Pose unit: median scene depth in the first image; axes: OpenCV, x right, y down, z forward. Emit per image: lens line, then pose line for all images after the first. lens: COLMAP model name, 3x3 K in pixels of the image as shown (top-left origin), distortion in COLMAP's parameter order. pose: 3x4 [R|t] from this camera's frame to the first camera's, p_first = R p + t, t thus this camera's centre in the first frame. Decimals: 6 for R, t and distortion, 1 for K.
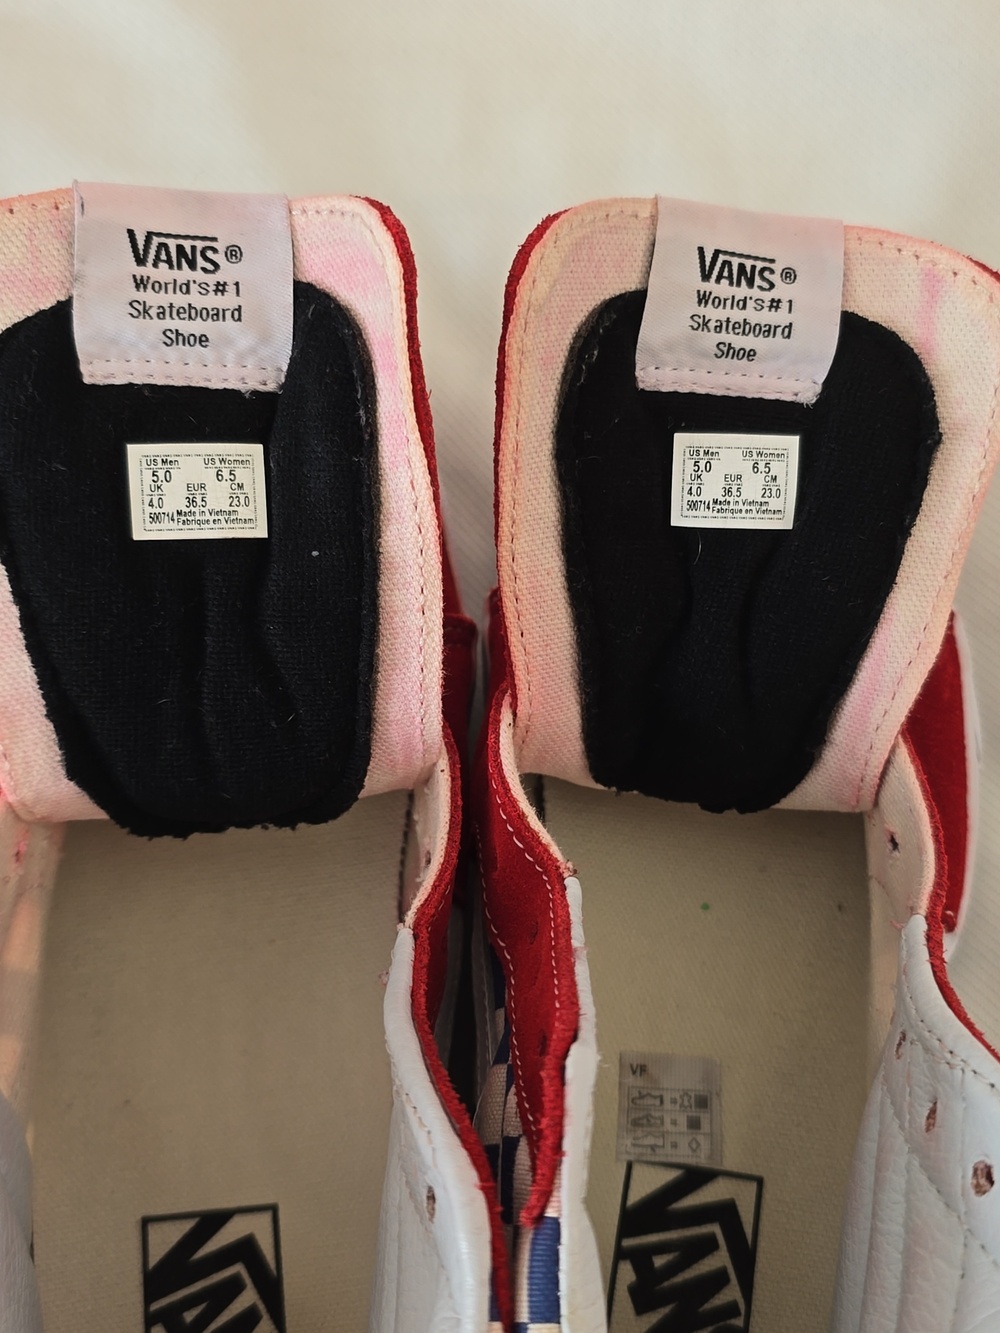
lens RADIAL K [[1504.1, 0, 500.0], [0, 1504.1, 666.5], [0, 0, 1]] dist [0.117349, -0.484524]
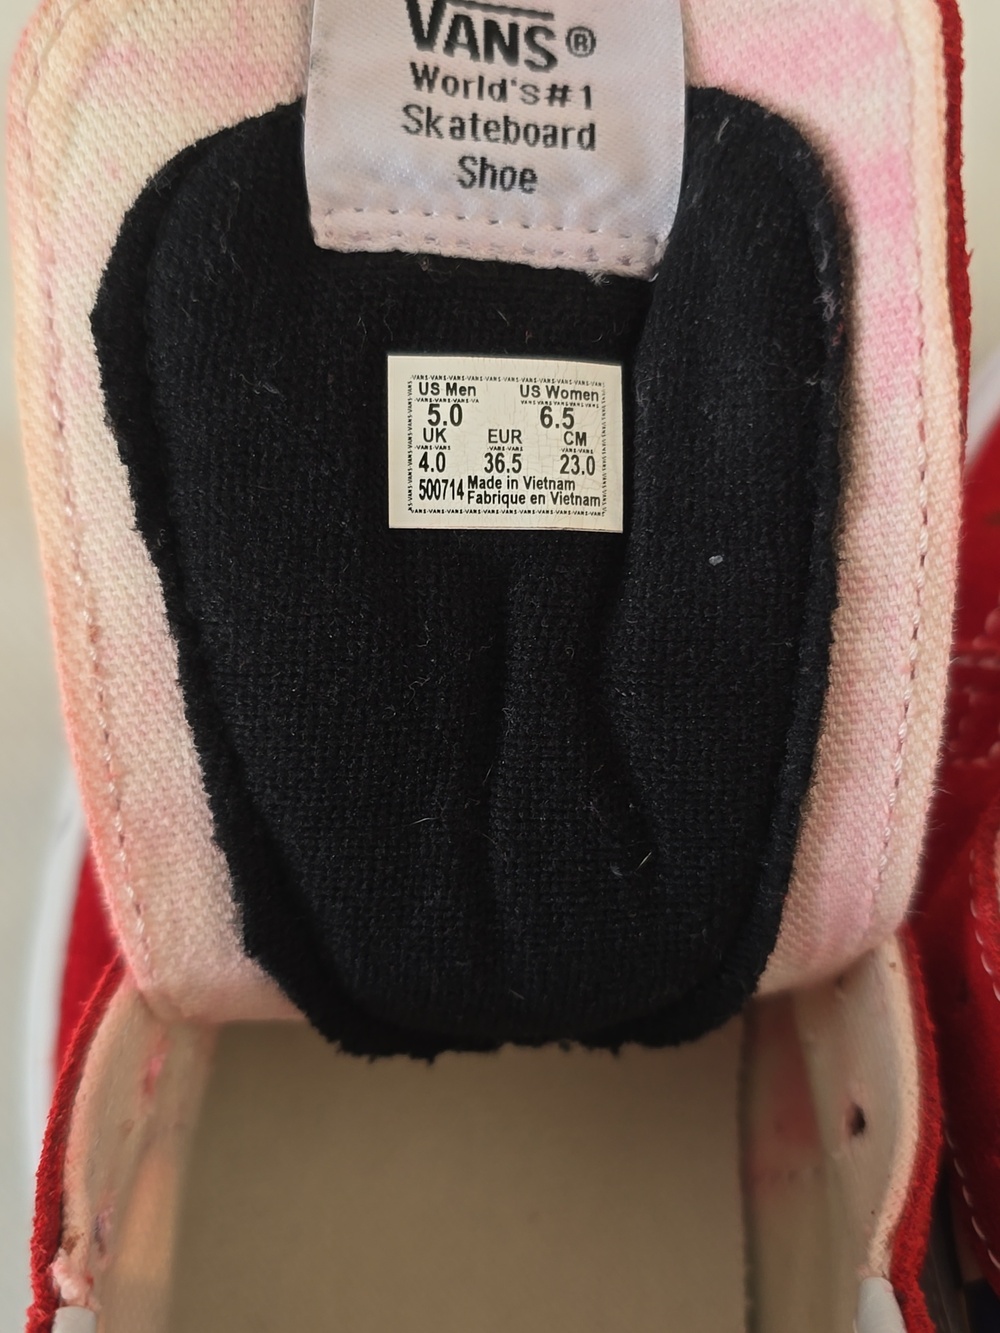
lens RADIAL K [[1526.5, 0, 500.0], [0, 1526.5, 666.5], [0, 0, 1]] dist [0.104126, -0.522143]
pose [[0.997317, 0.032397, -0.065641, -0.162461], [-0.037637, 0.996065, -0.080241, 0.010686], [0.062783, 0.082496, 0.994612, 0.446761]]
